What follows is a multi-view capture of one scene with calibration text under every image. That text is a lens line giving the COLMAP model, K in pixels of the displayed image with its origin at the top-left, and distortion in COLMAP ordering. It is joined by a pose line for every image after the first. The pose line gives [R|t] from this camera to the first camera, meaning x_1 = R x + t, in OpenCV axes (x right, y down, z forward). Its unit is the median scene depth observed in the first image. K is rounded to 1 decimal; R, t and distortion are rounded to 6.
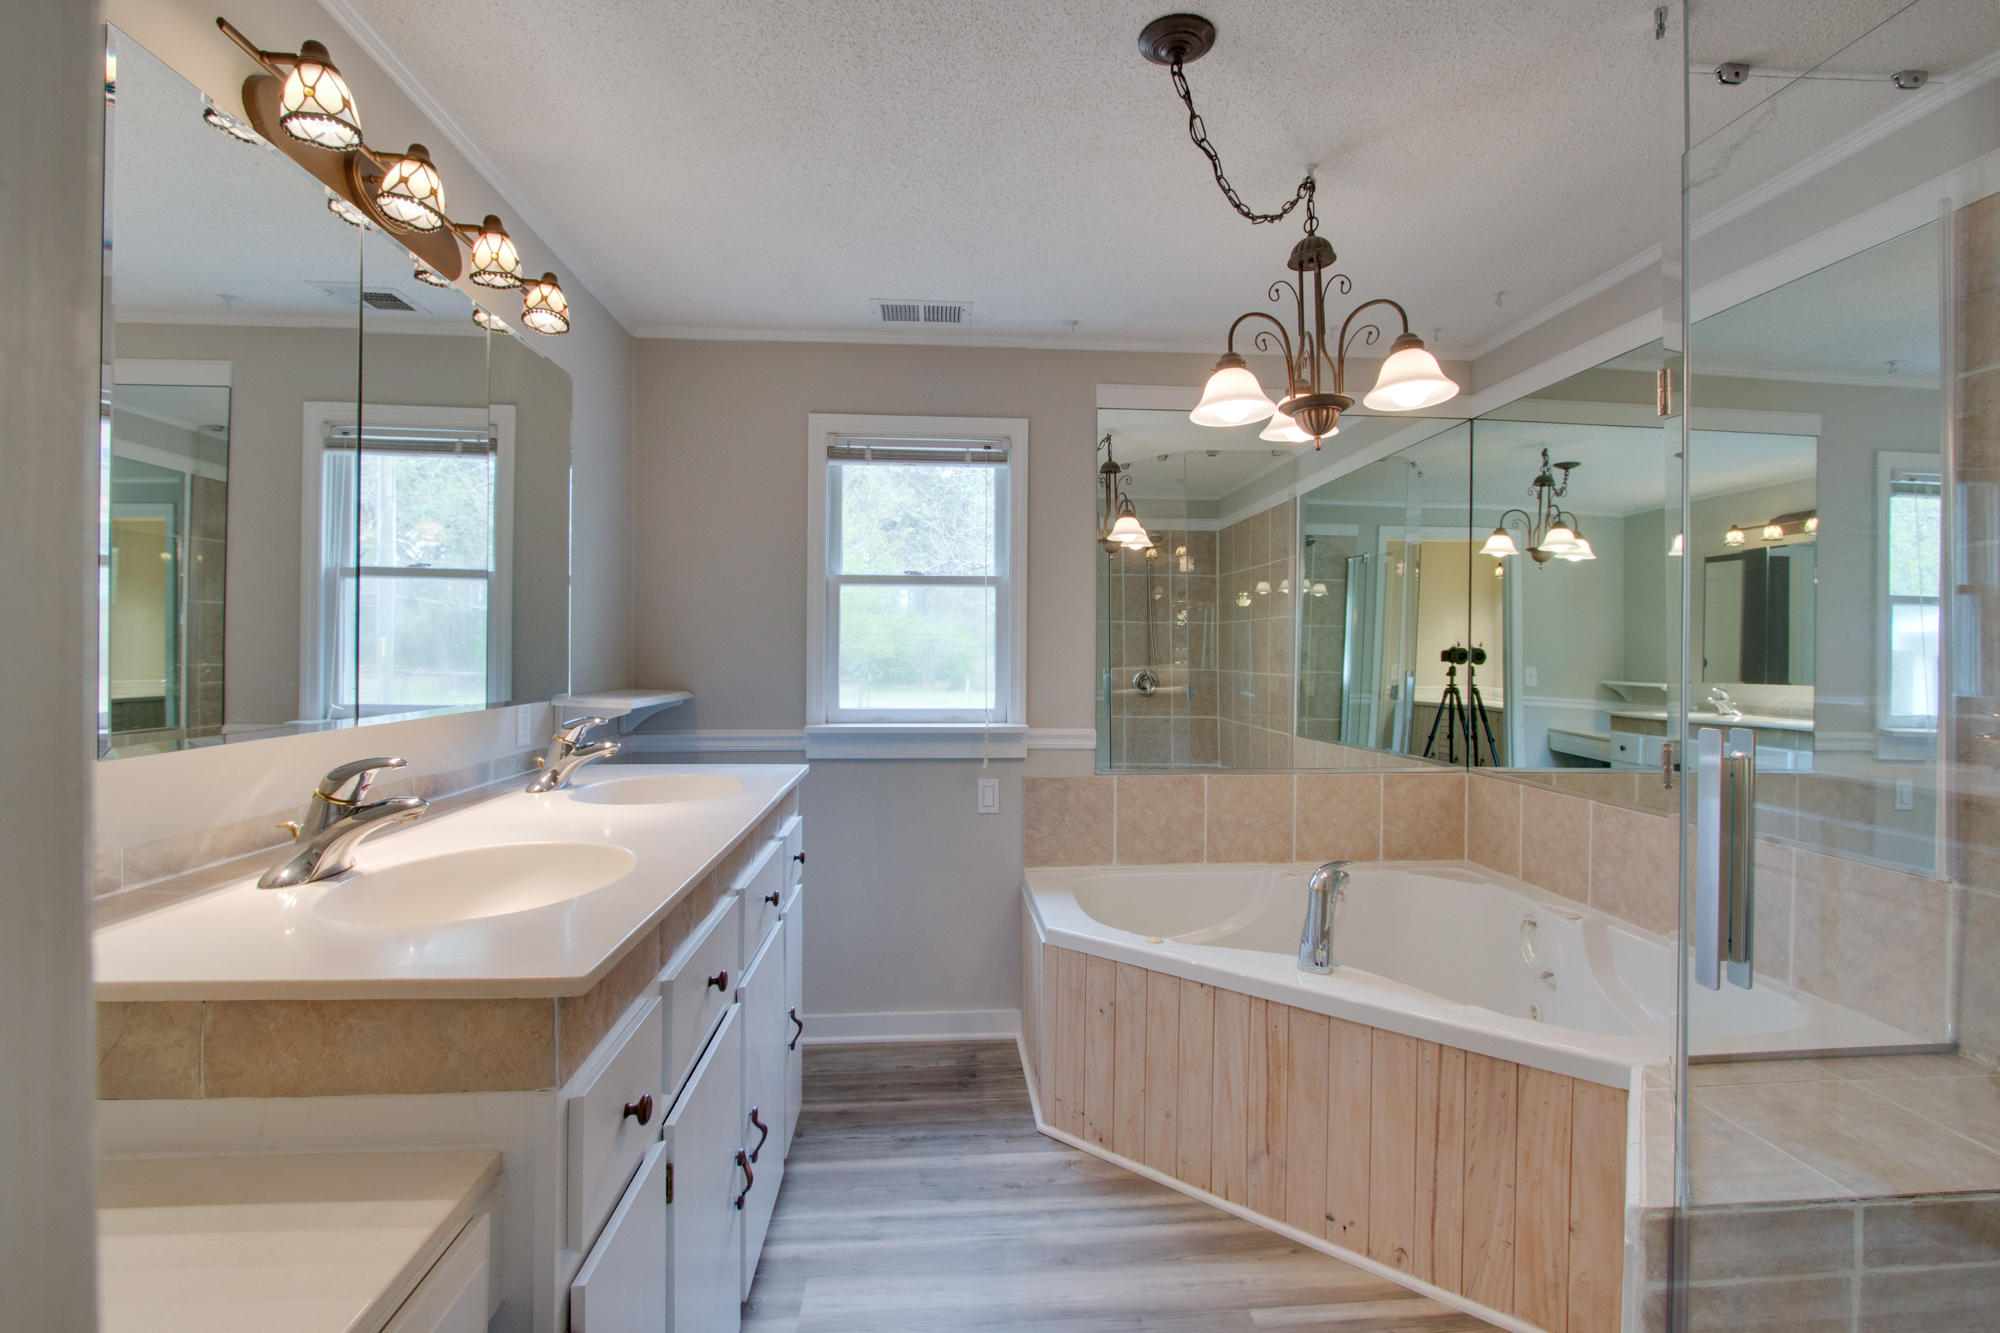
lens RADIAL K [[941.4, 0, 1008.3], [0, 941.4, 647.5], [0, 0, 1]] dist [-0.019235, -0.001242]
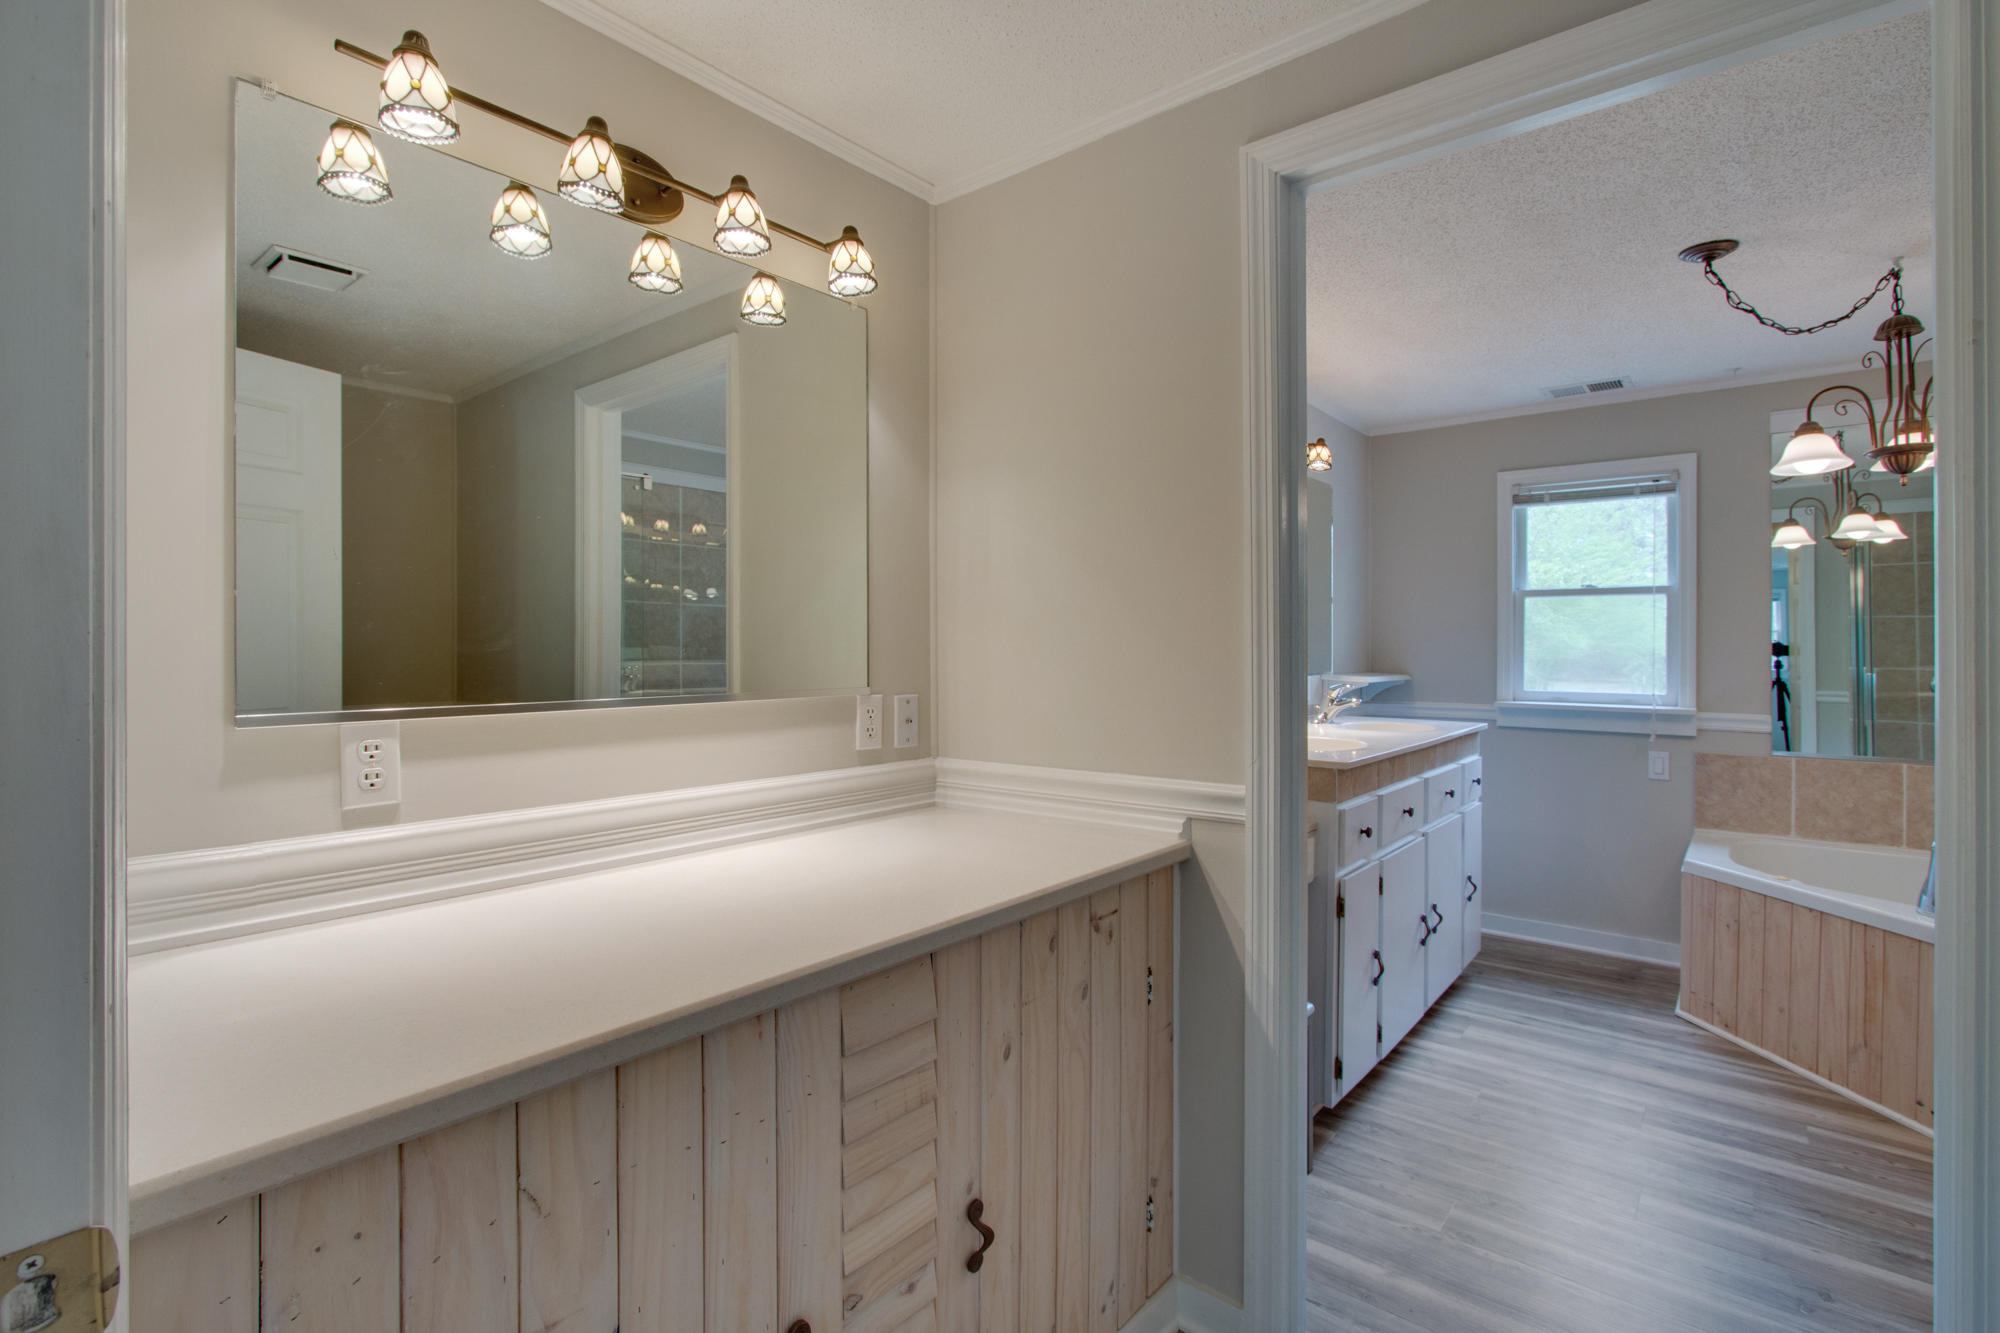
lens RADIAL K [[941.4, 0, 1000.7], [0, 941.4, 635.5], [0, 0, 1]] dist [-0.019235, -0.001242]
pose [[0.723169, -0.008400, -0.690620, 0.247986], [0.000763, 0.999935, -0.011364, 0.001937], [0.690671, 0.007691, 0.723128, -0.585199]]
